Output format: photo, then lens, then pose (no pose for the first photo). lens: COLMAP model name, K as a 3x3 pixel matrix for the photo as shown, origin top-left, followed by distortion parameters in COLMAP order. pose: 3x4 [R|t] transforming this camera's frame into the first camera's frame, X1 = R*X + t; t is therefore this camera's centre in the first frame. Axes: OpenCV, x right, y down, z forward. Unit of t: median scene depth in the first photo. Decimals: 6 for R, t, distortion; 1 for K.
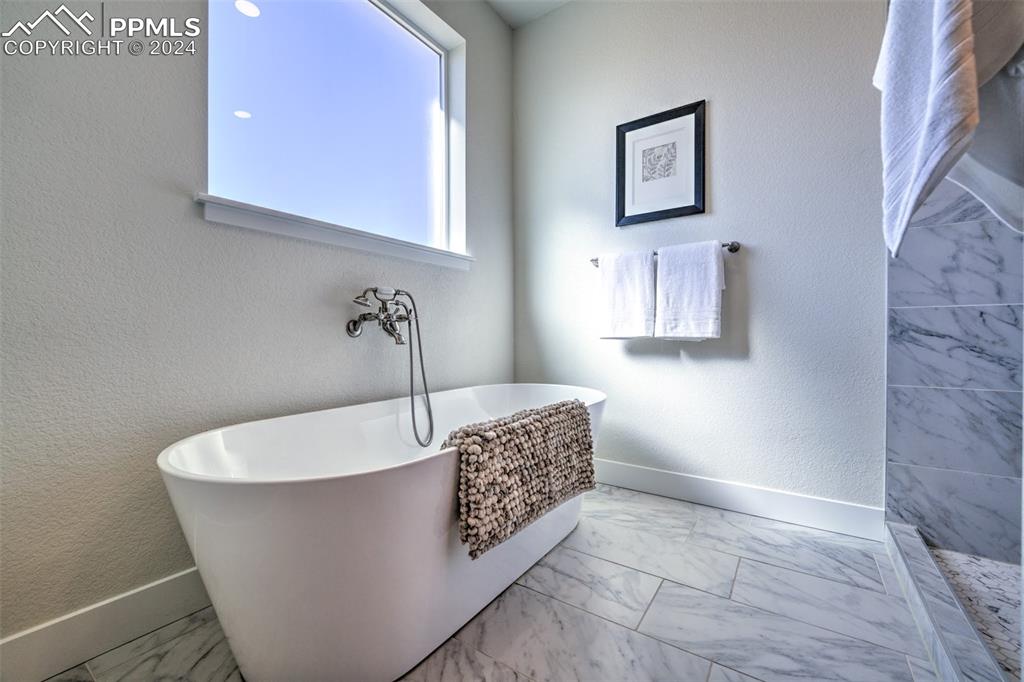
lens RADIAL K [[416.1, 0, 516.8], [0, 416.1, 336.8], [0, 0, 1]] dist [-0.004243, -0.001462]
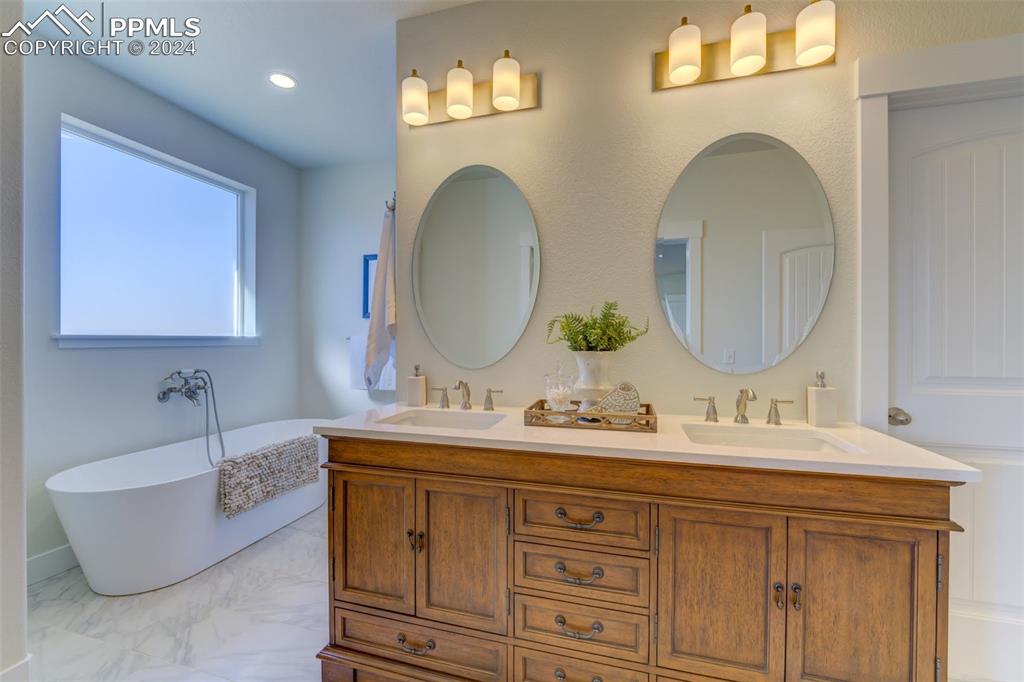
lens RADIAL K [[416.1, 0, 513.9], [0, 416.1, 339.8], [0, 0, 1]] dist [-0.004243, -0.001462]
pose [[0.950101, 0.001683, 0.311936, 0.424193], [-0.002357, 0.999996, 0.001784, -0.270322], [-0.311932, -0.002430, 0.950101, -1.011104]]
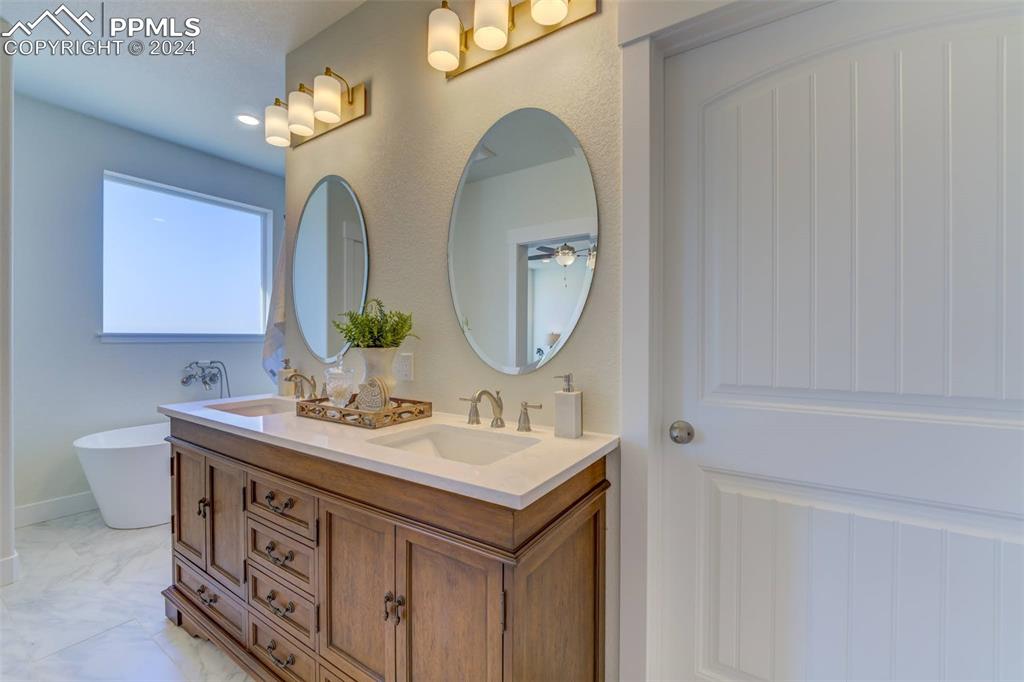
lens RADIAL K [[416.1, 0, 517.6], [0, 416.1, 343.5], [0, 0, 1]] dist [-0.004243, -0.001462]
pose [[0.999681, 0.005693, 0.024597, 1.285457], [-0.006032, 0.999887, 0.013744, -0.268622], [-0.024516, -0.013888, 0.999603, -1.154655]]
